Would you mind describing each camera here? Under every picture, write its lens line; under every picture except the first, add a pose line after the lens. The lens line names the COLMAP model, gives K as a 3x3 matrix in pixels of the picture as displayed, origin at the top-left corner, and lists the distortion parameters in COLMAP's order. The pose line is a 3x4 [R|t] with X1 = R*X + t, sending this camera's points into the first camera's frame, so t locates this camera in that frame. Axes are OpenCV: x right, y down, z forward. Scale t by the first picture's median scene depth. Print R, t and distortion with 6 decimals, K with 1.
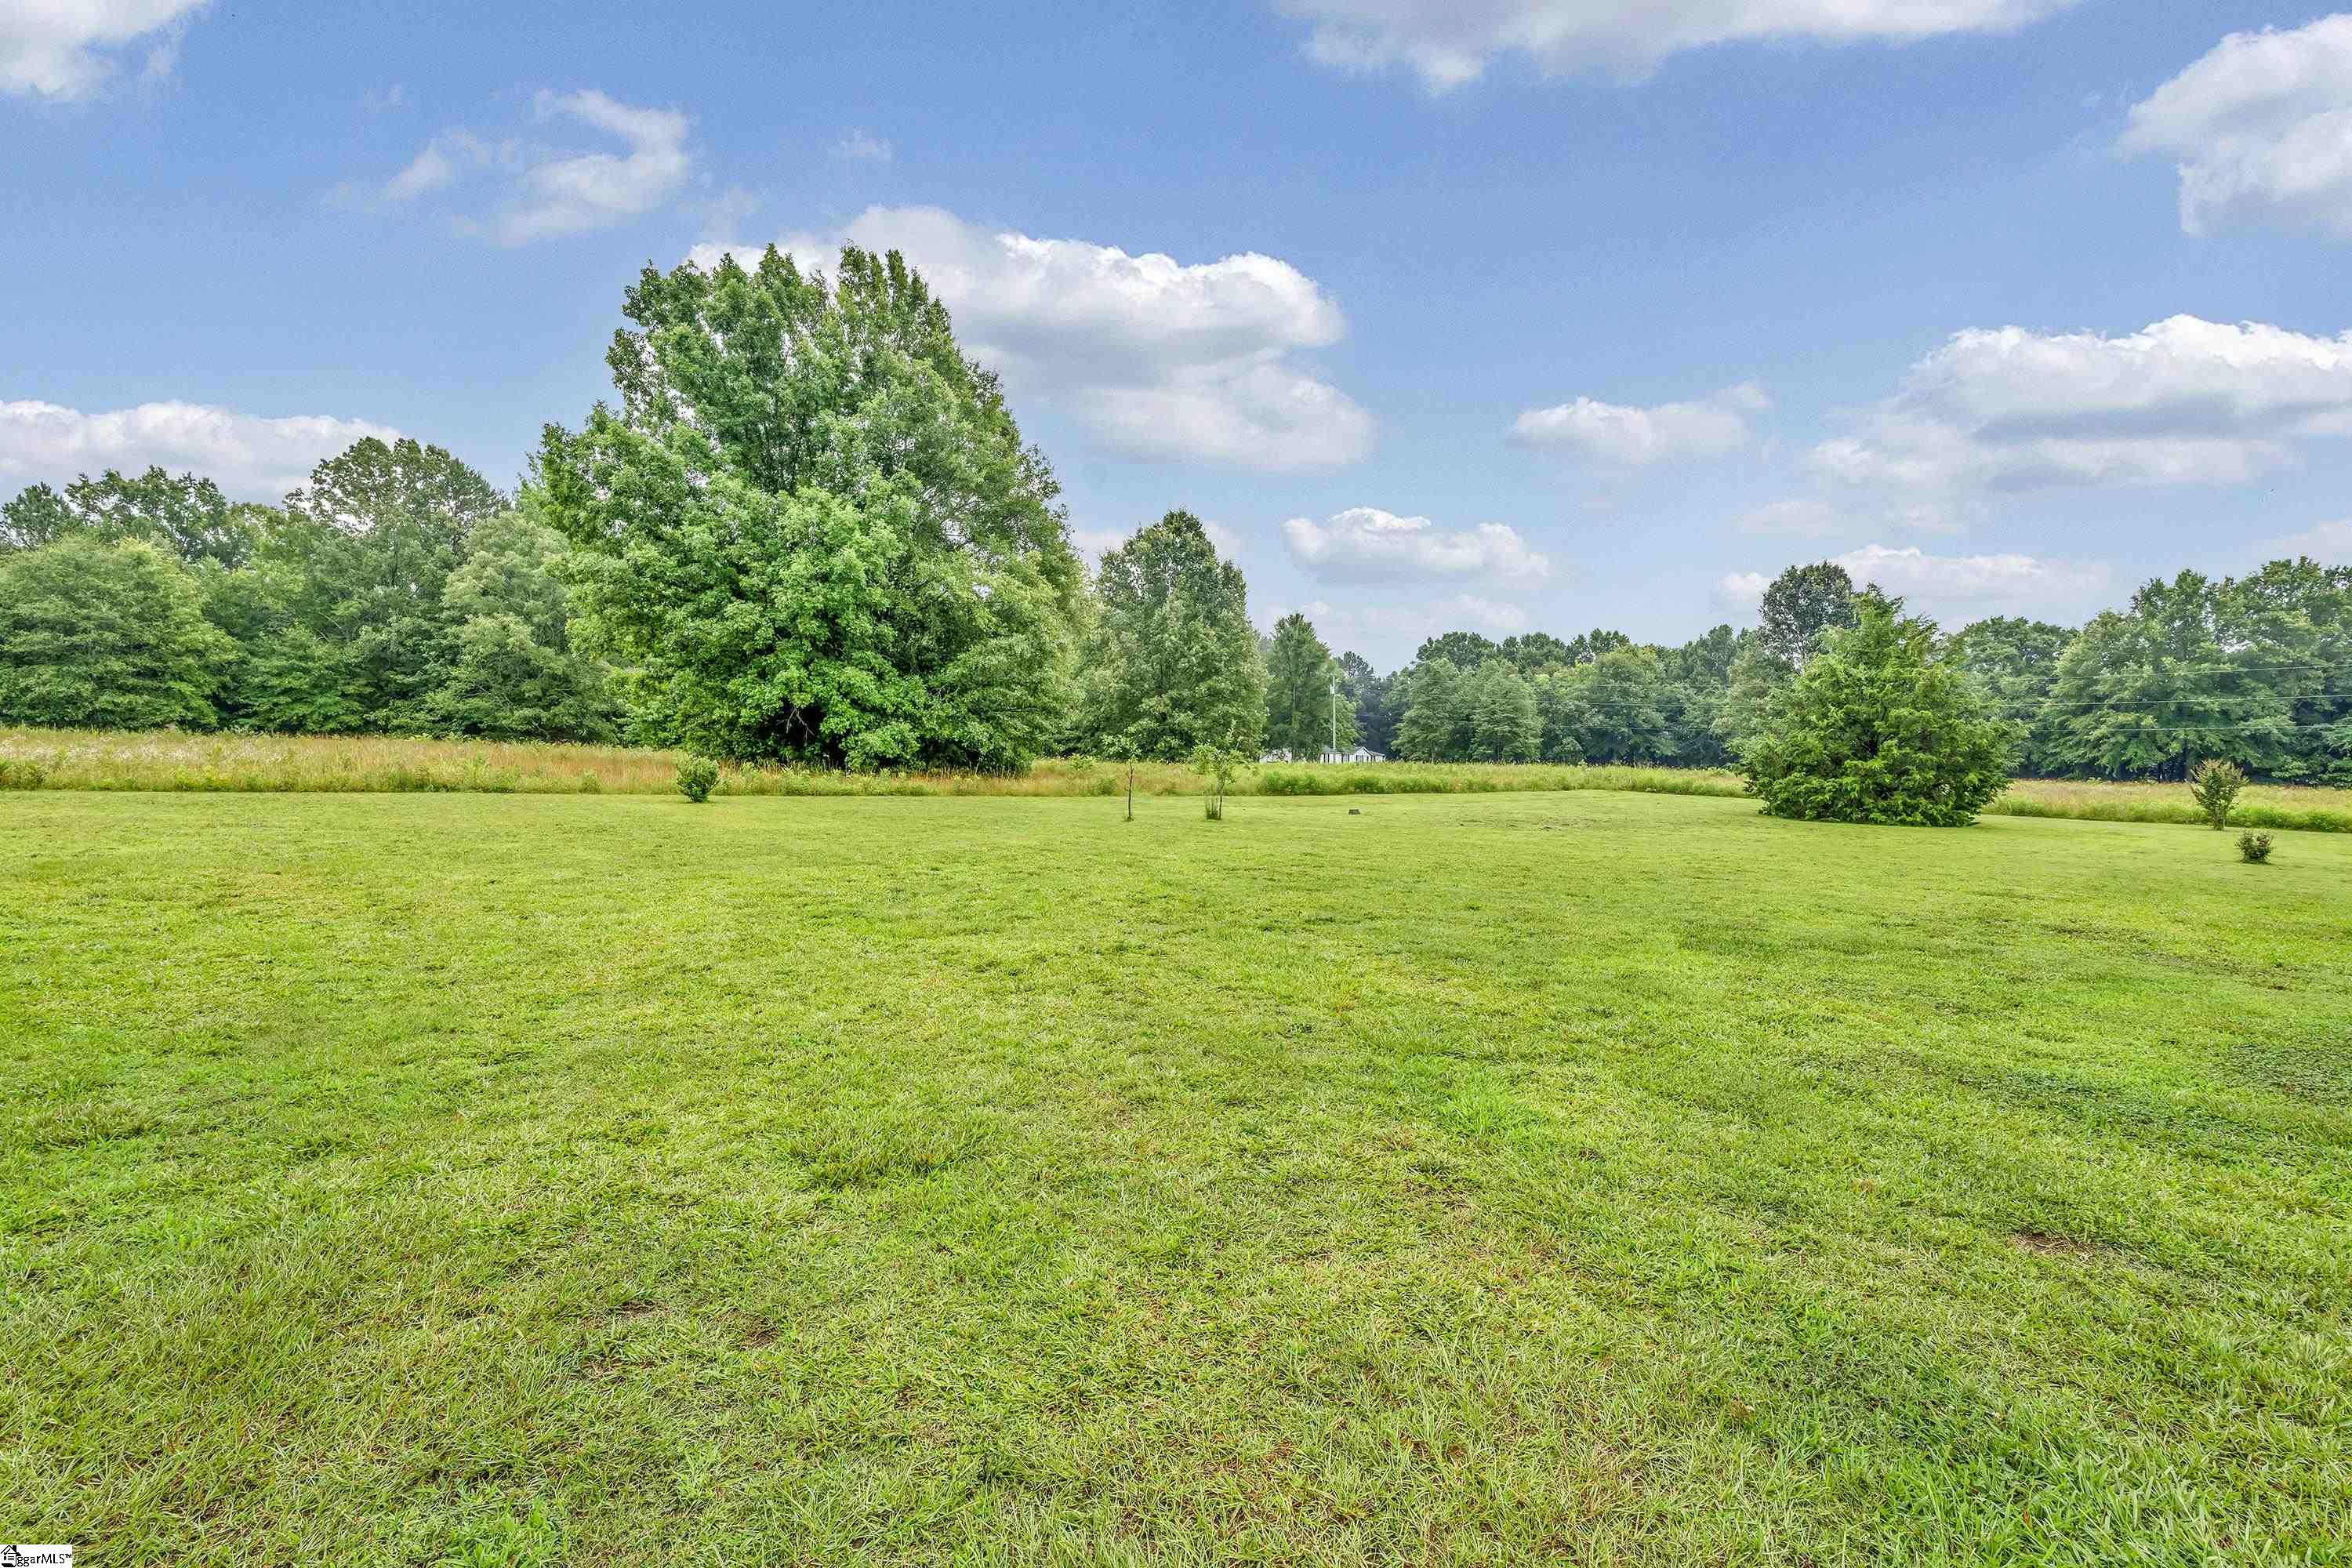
lens RADIAL K [[1048.3, 0, 1191.6], [0, 1048.3, 776.4], [0, 0, 1]] dist [-0.000913, 0.000085]
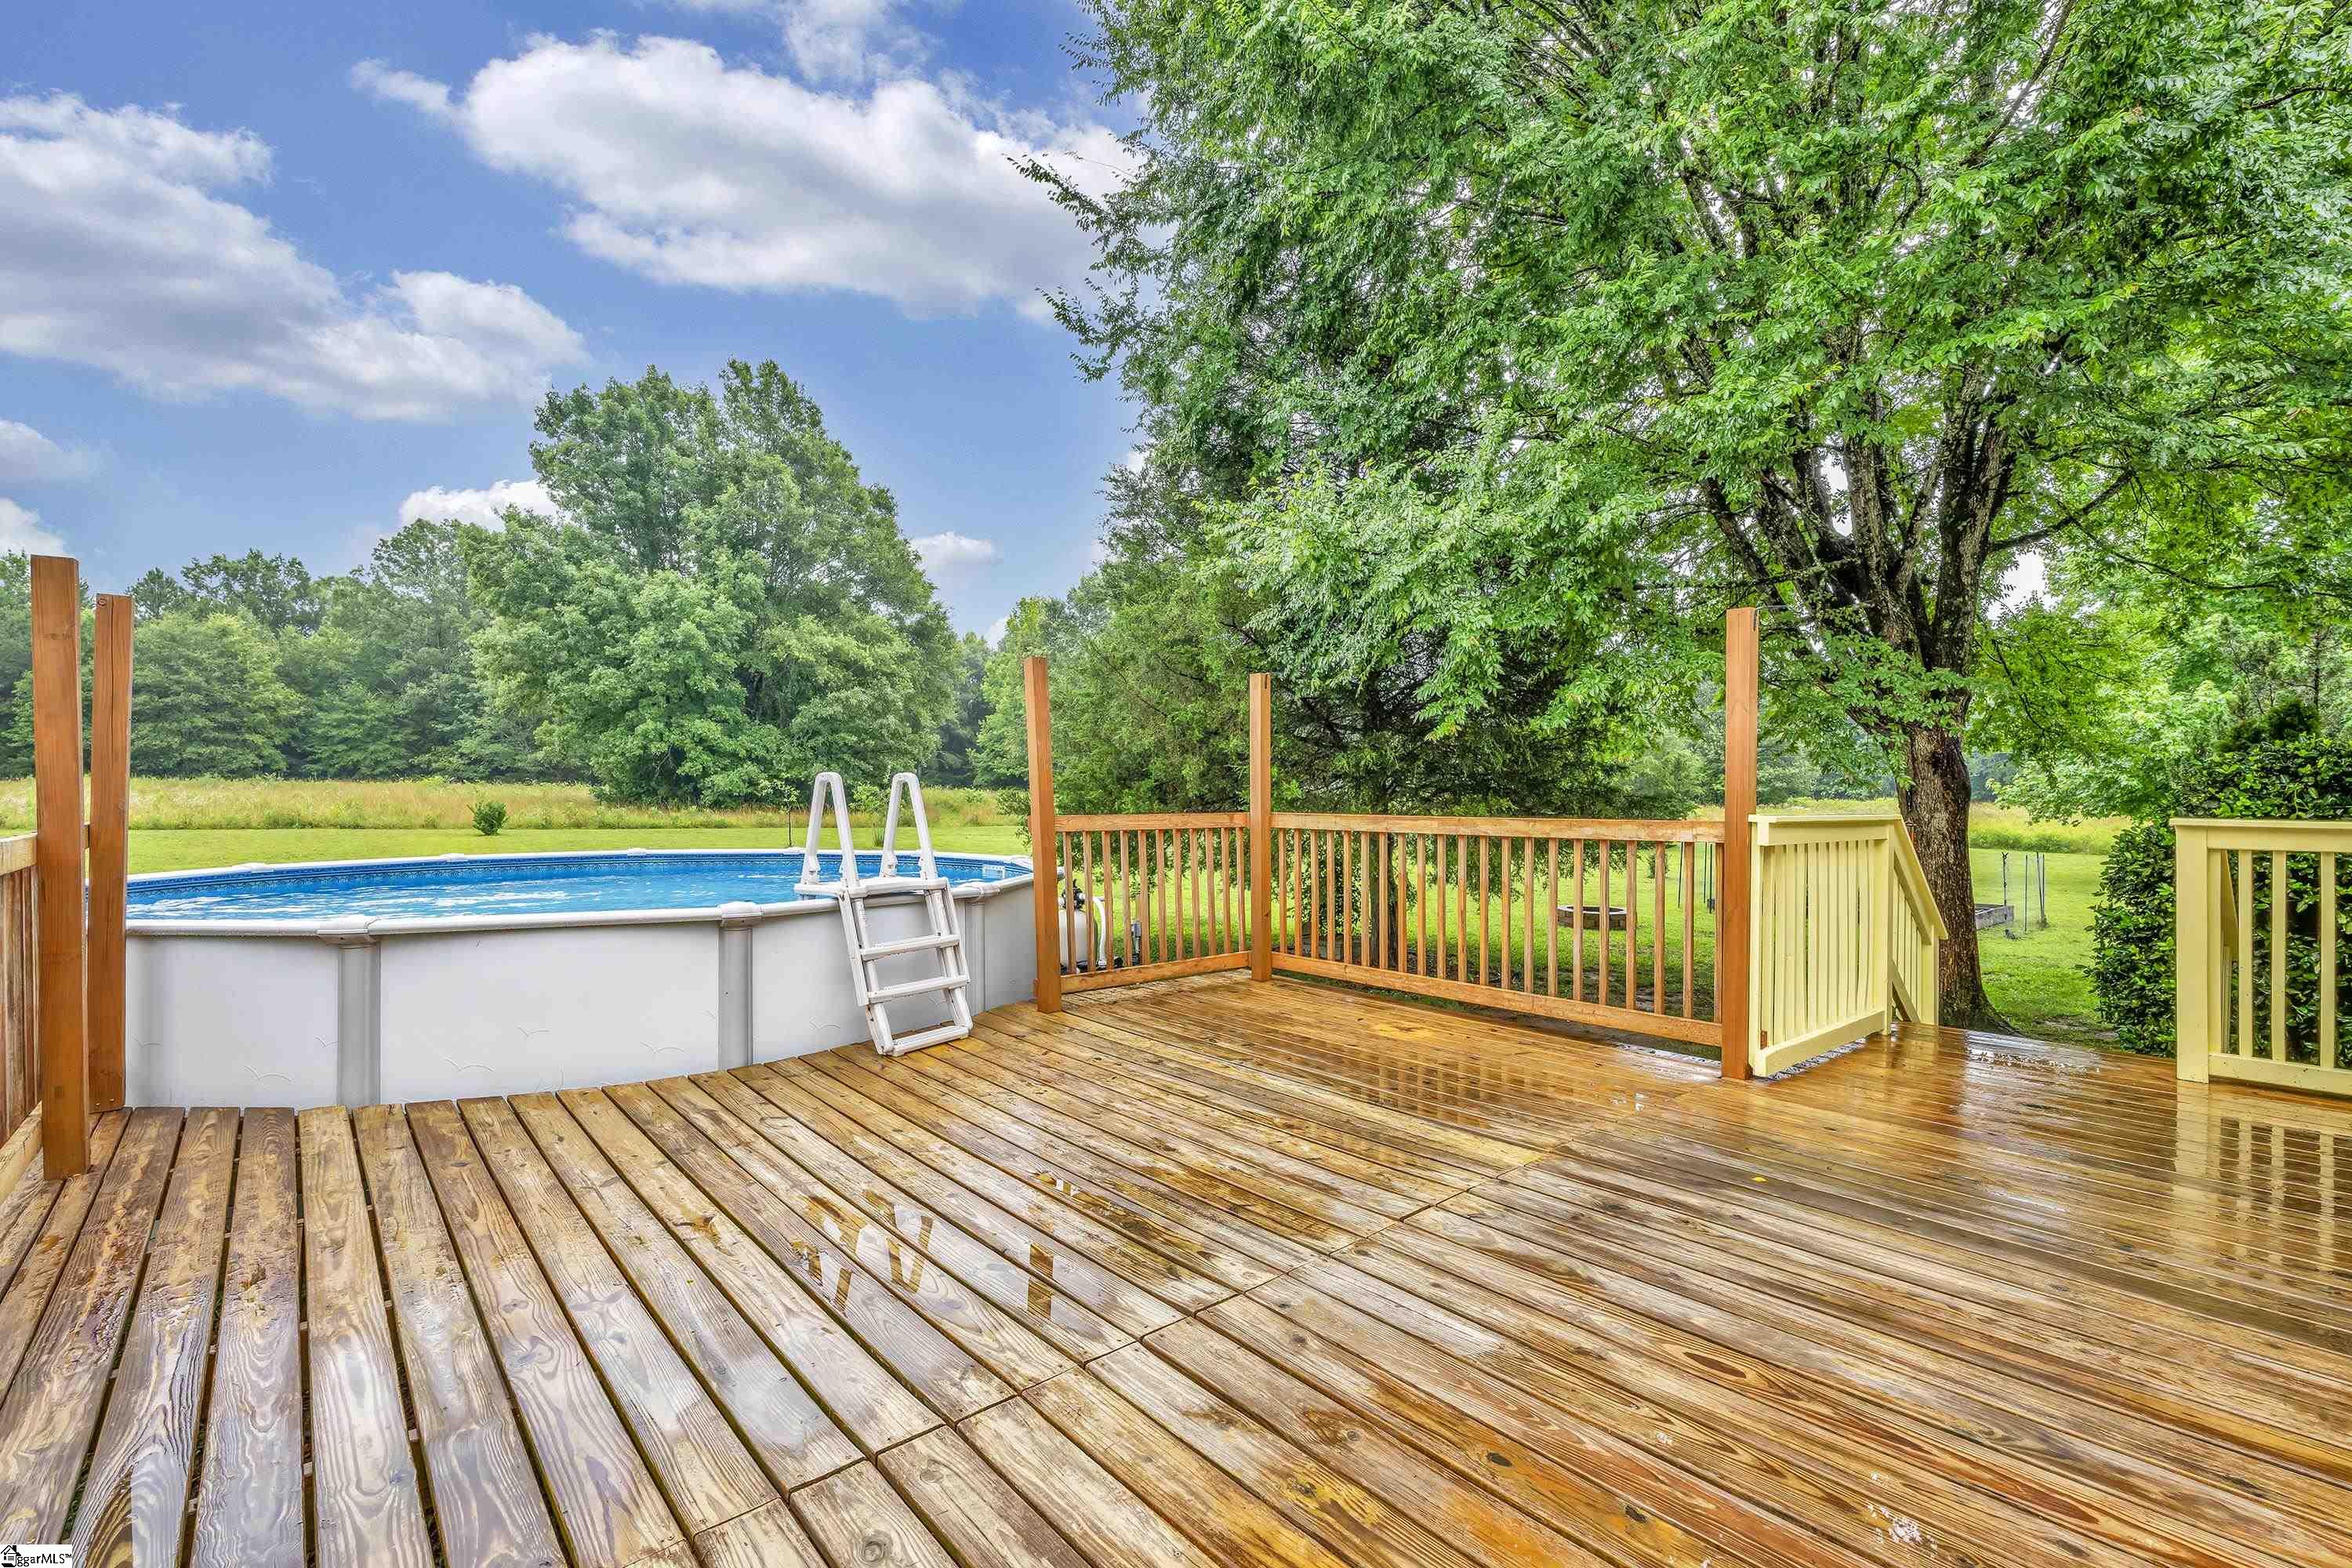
lens RADIAL K [[1048.3, 0, 1191.6], [0, 1048.3, 776.4], [0, 0, 1]] dist [-0.000913, 0.000085]
pose [[0.995620, -0.011777, -0.092753, 0.312461], [0.009355, 0.999605, -0.026508, -0.003212], [0.093028, 0.025524, 0.995336, -0.116326]]
